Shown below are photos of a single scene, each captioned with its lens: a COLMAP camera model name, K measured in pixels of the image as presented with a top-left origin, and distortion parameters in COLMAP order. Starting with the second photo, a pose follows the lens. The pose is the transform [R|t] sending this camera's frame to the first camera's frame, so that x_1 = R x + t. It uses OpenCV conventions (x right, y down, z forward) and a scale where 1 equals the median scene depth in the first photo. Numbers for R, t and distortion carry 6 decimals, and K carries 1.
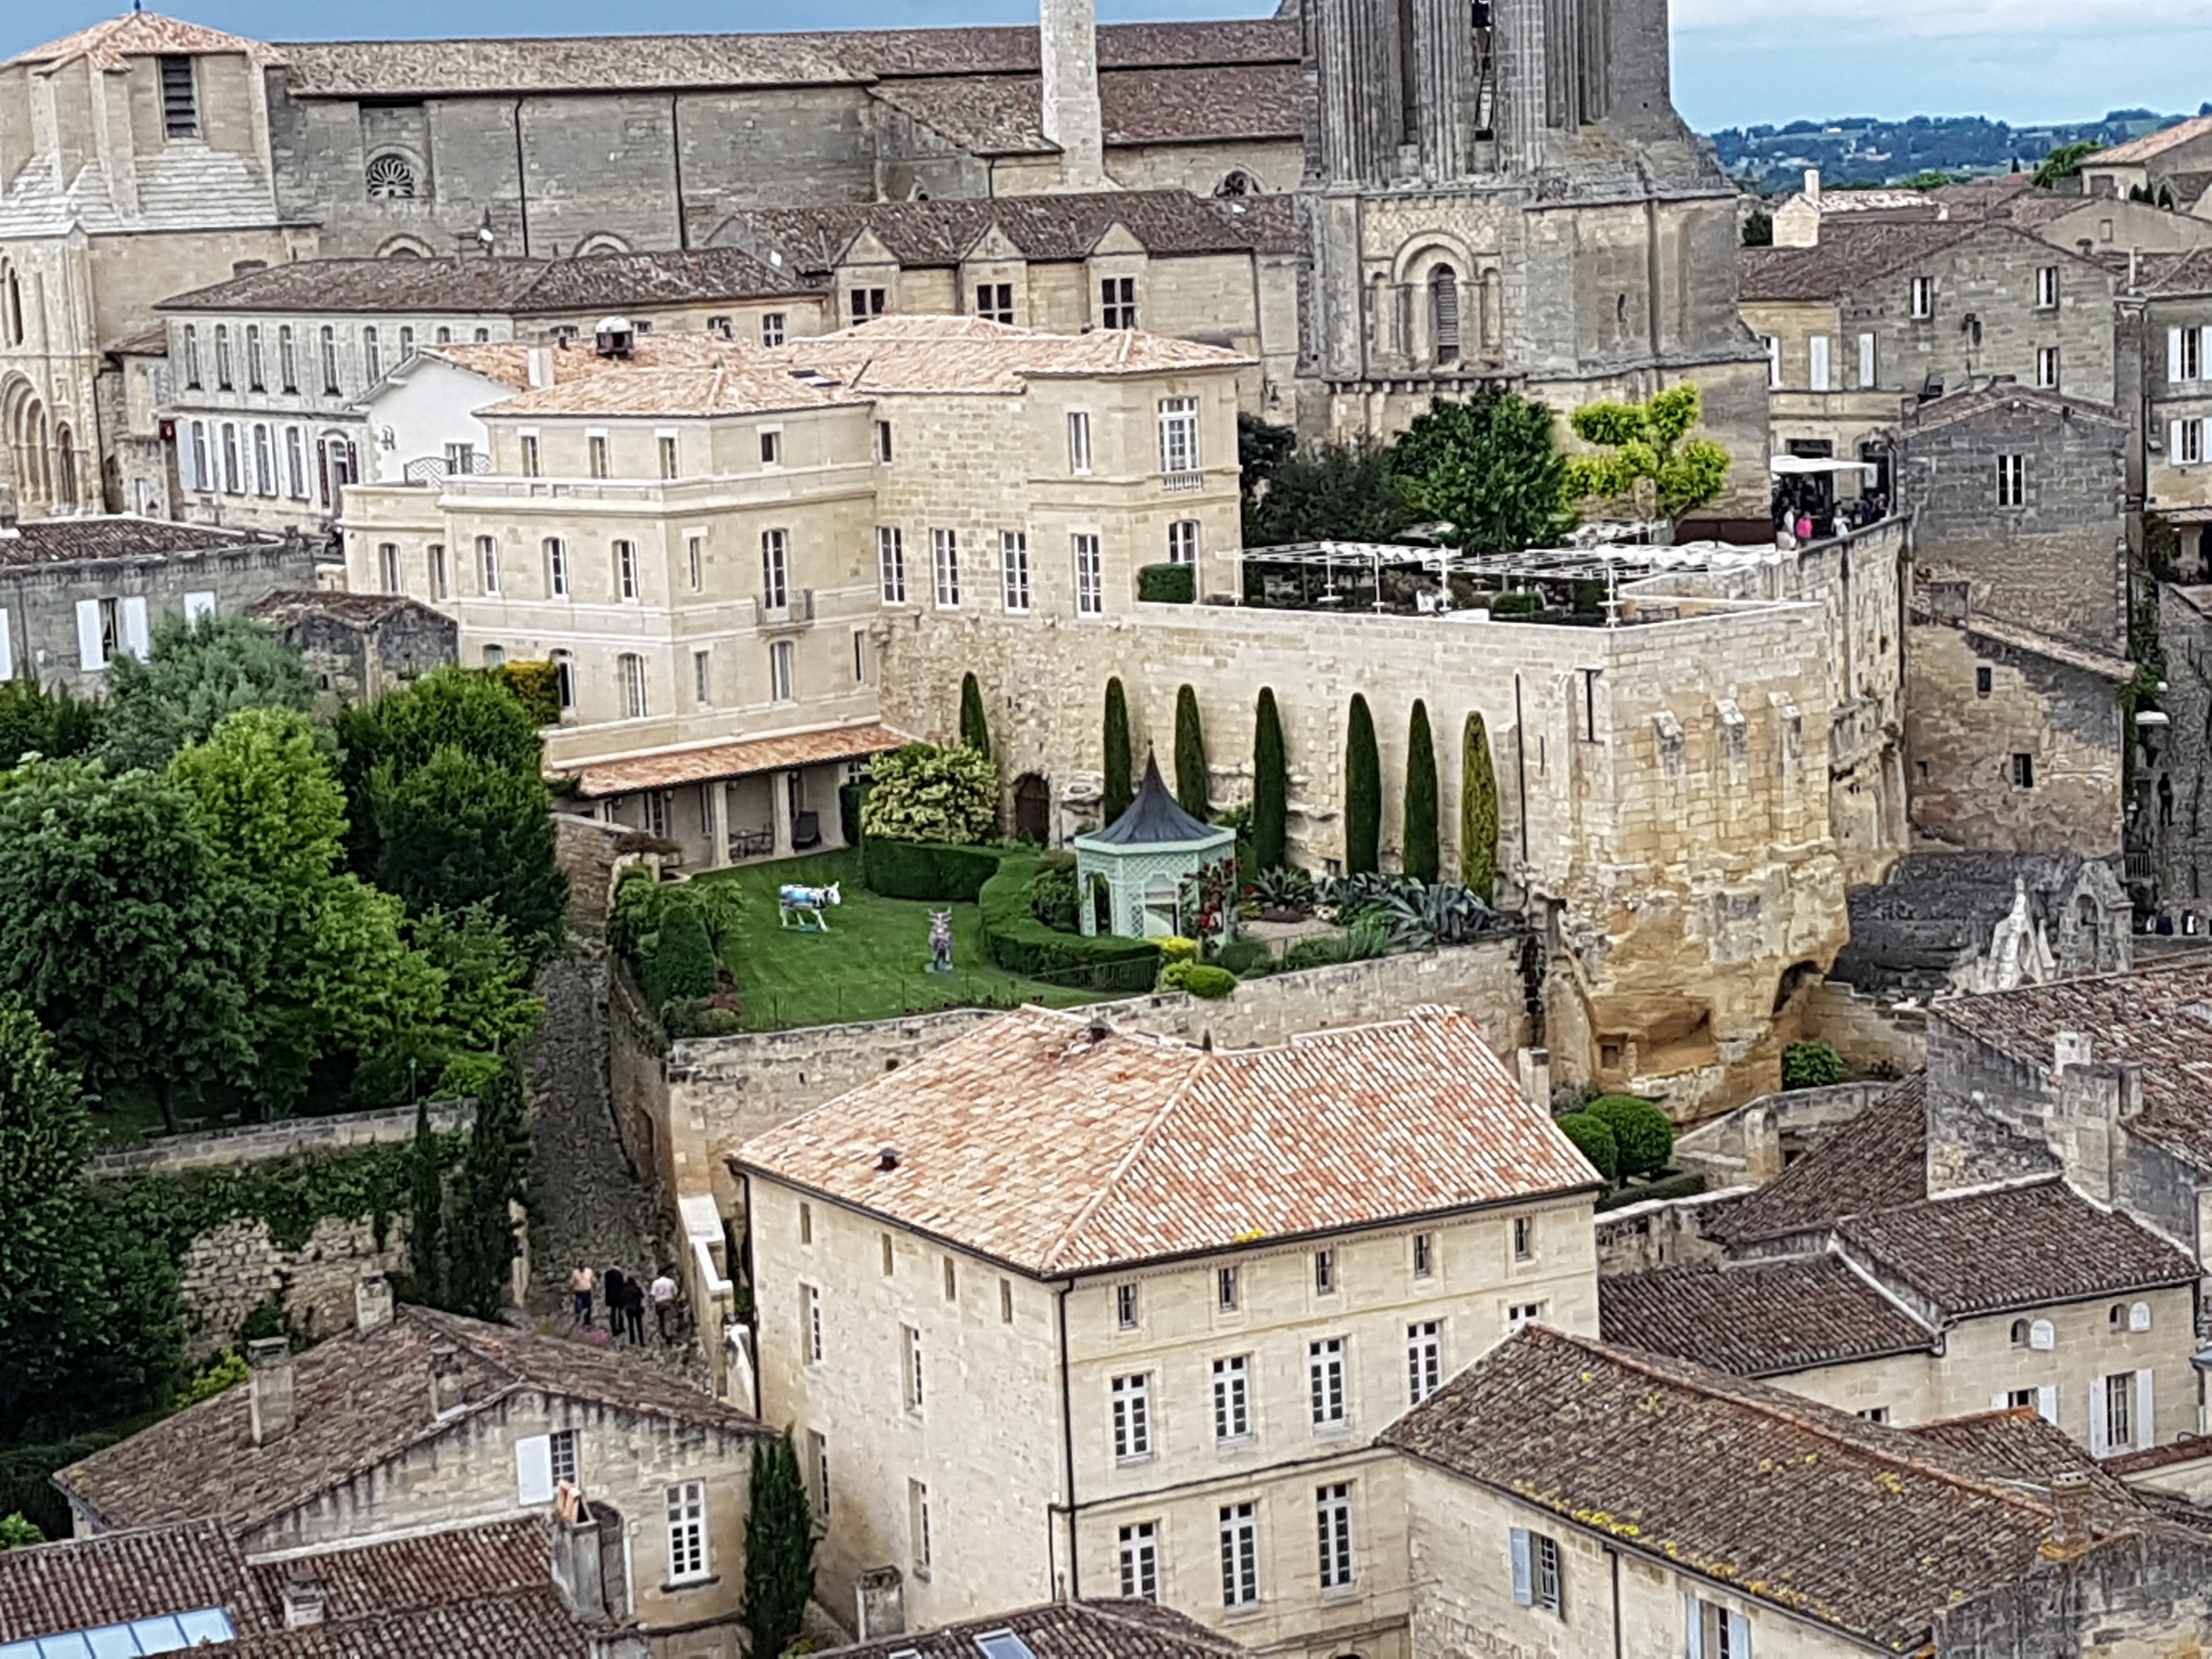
lens RADIAL K [[4798.1, 0, 1113.5], [0, 4798.1, 867.1], [0, 0, 1]] dist [0.291343, -0.409434]
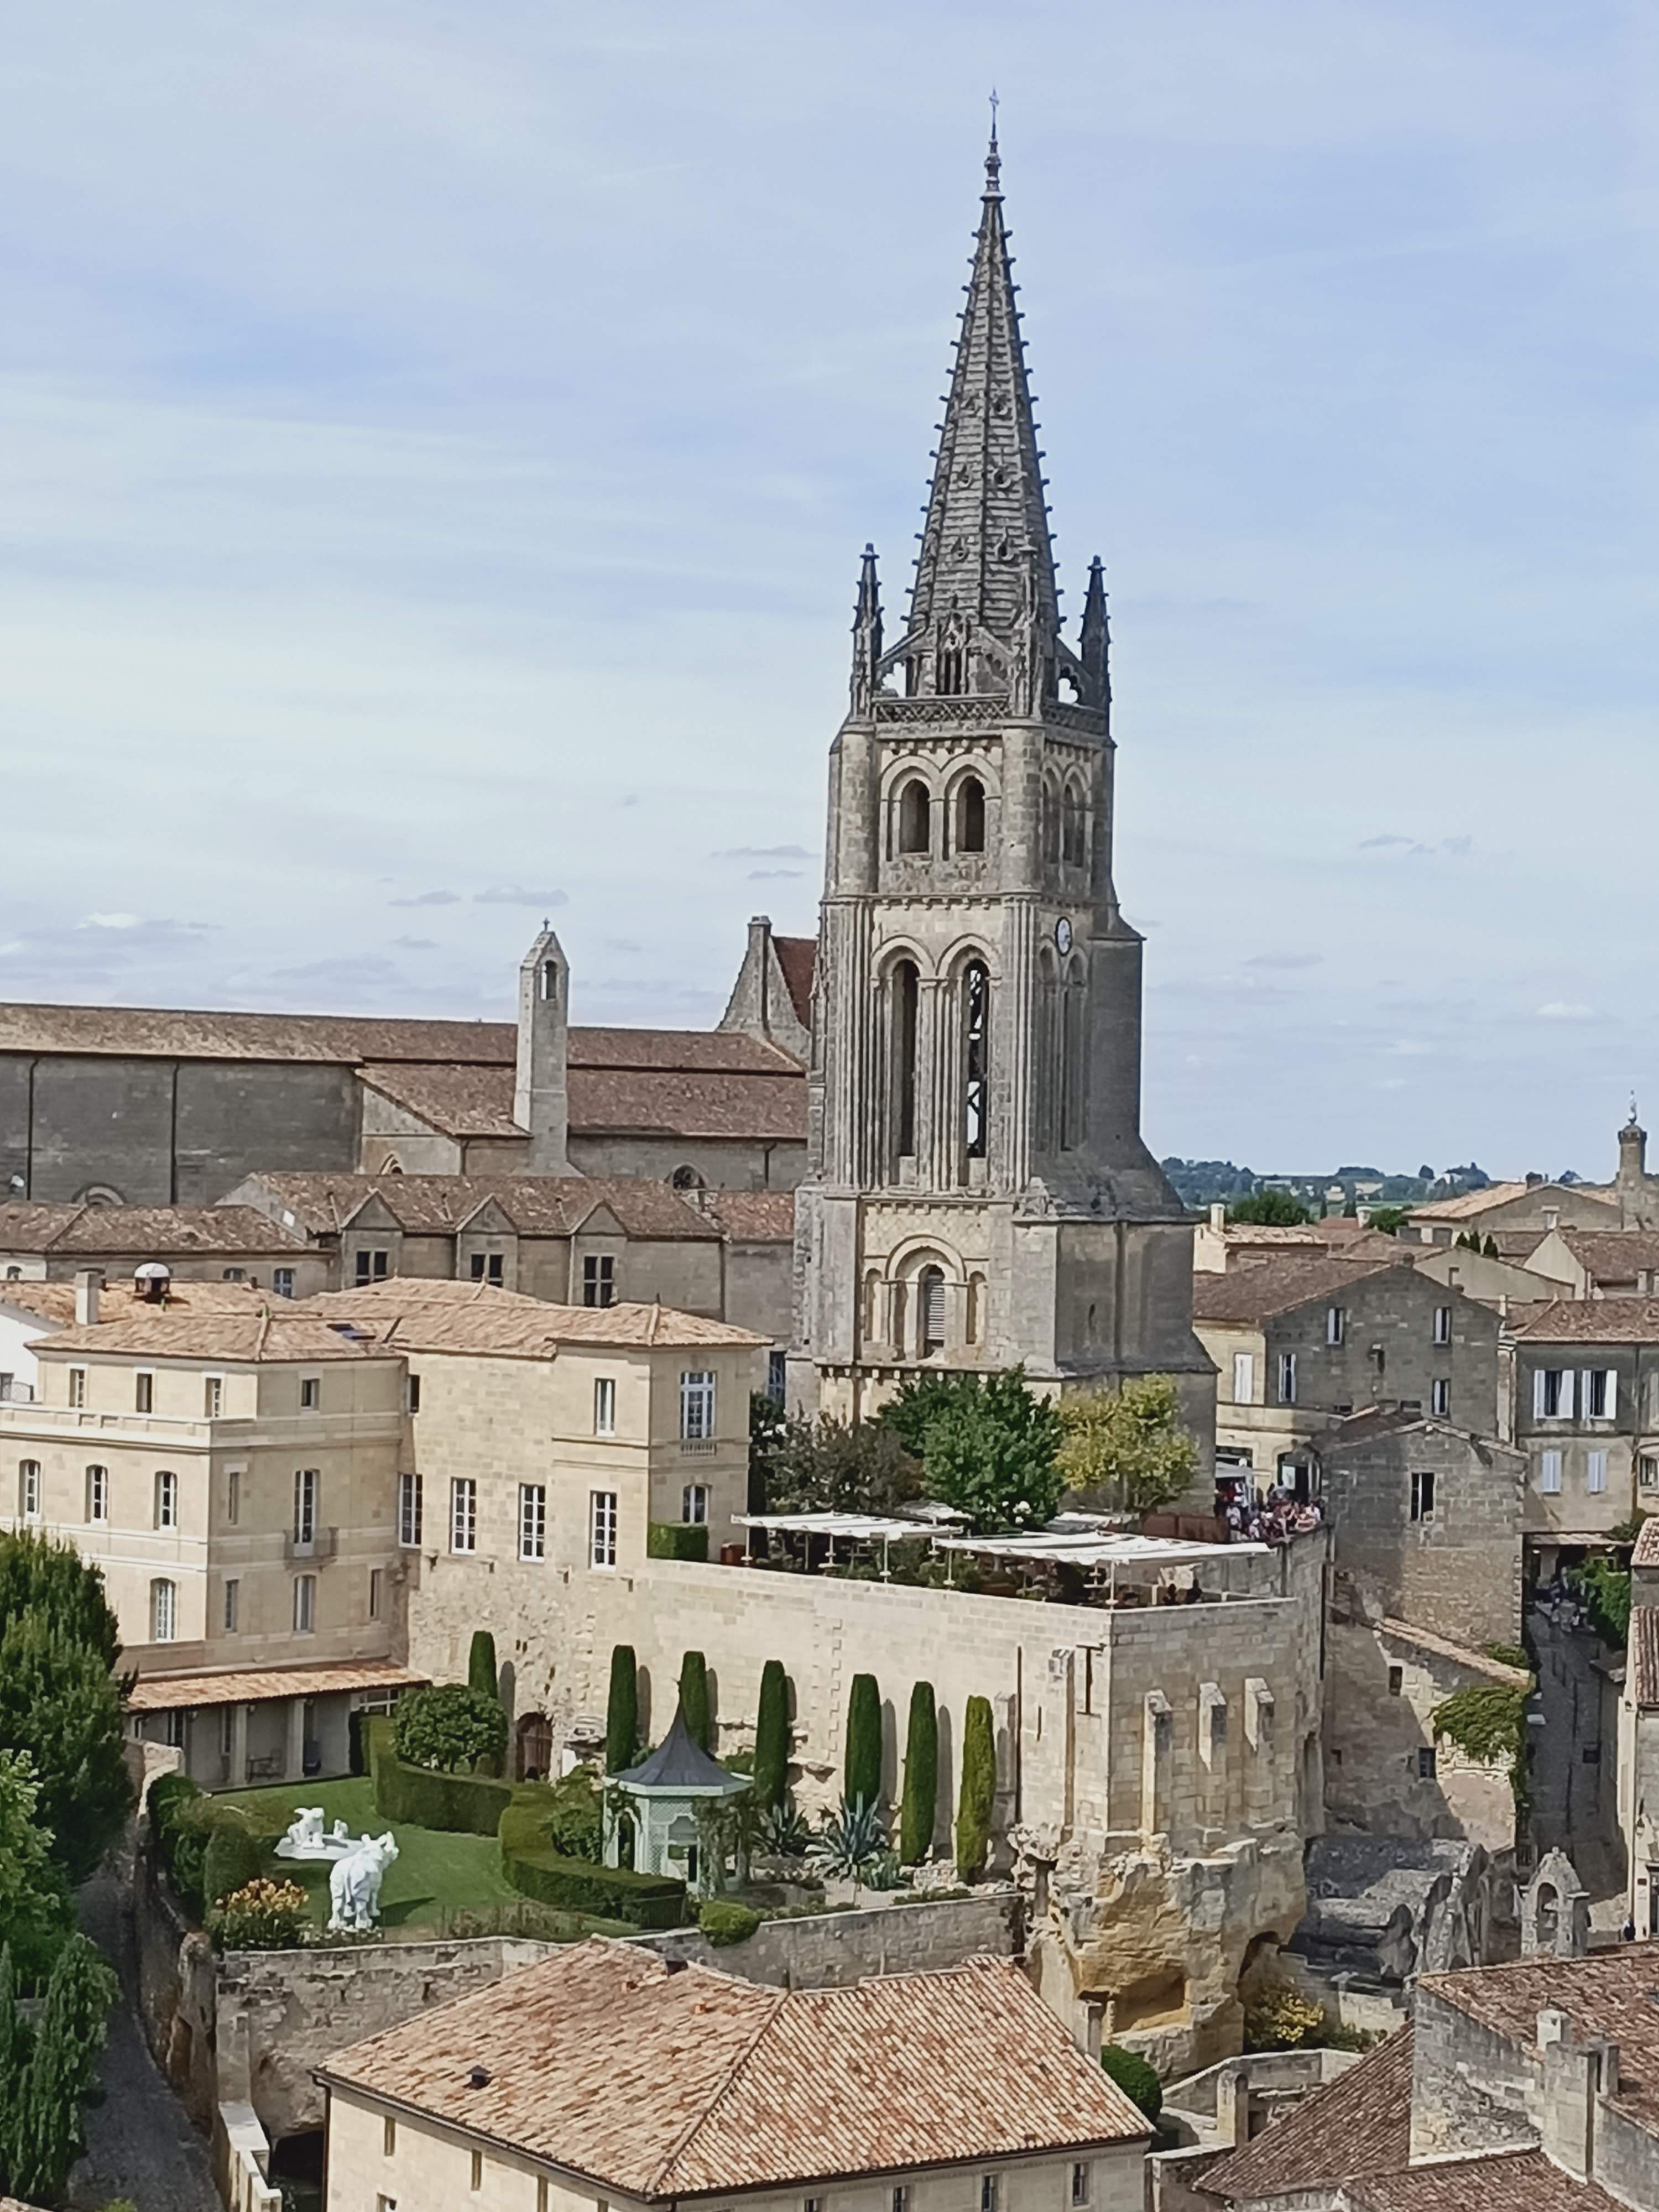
lens RADIAL K [[4514.3, 0, 826.5], [0, 4514.3, 1077.9], [0, 0, 1]] dist [0.018646, 0.178035]
pose [[0.993878, 0.069293, 0.086051, -0.049914], [-0.054460, 0.984936, -0.164119, 0.002496], [-0.096127, 0.158428, 0.982680, -0.009962]]
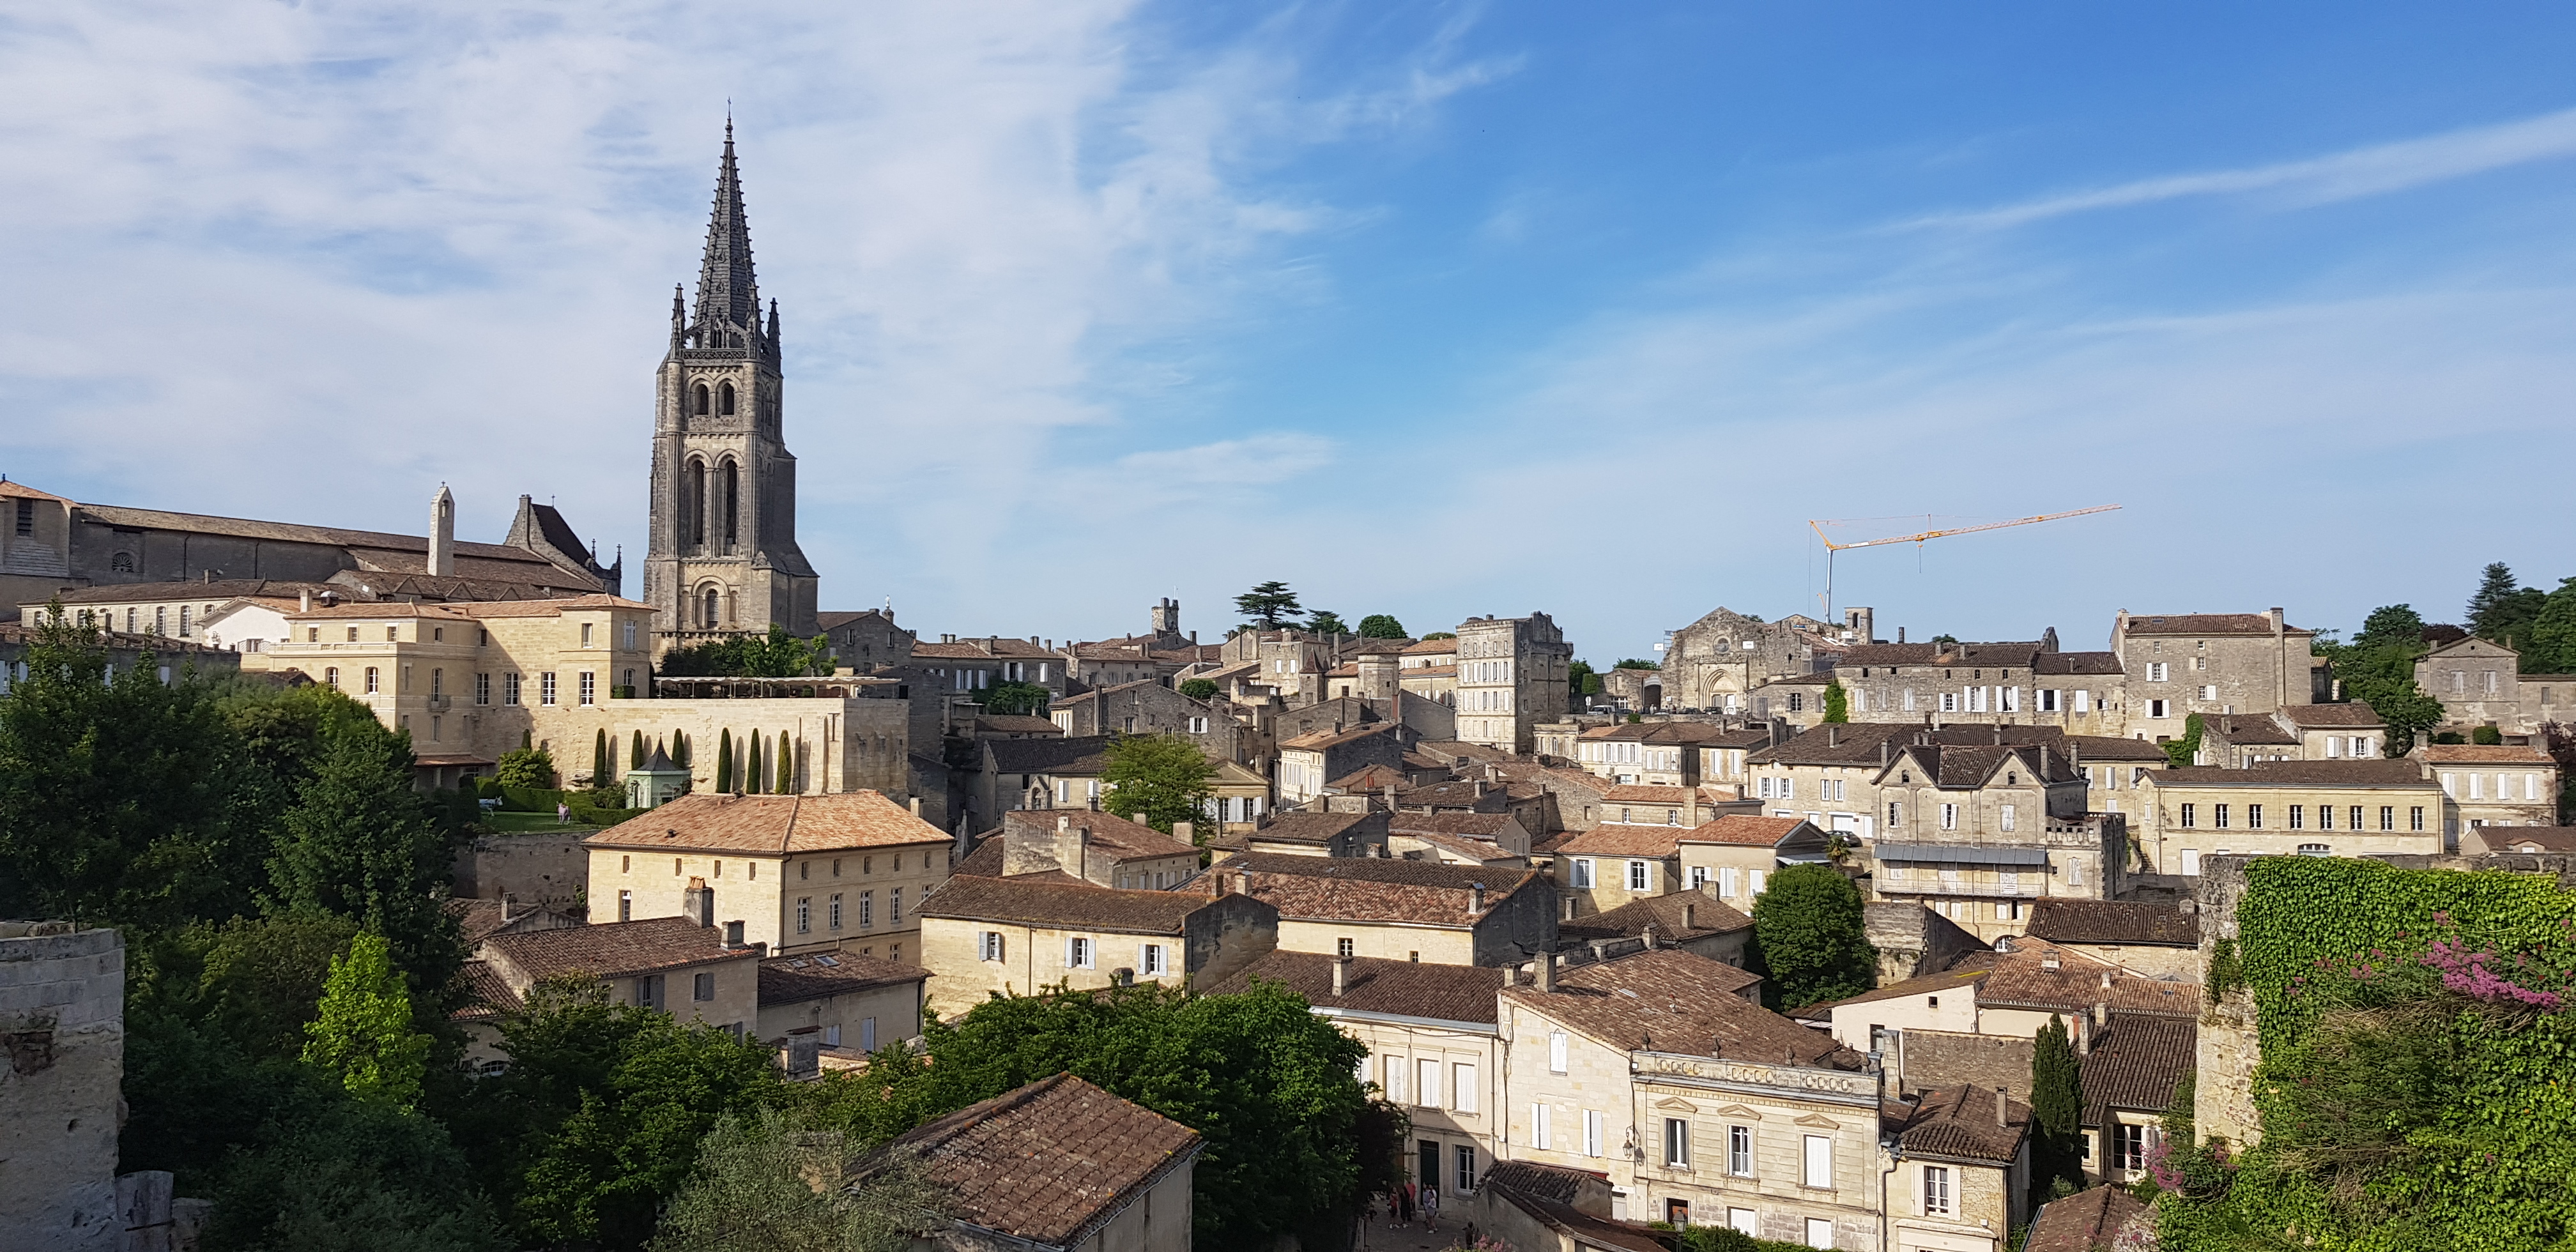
lens RADIAL K [[1967.3, 0, 1211.3], [0, 1967.3, 630.0], [0, 0, 1]] dist [0.114161, -0.199884]
pose [[0.878880, 0.076368, 0.470890, -0.206331], [0.019760, 0.980428, -0.195884, 0.115486], [-0.476633, 0.181463, 0.860170, -0.031913]]
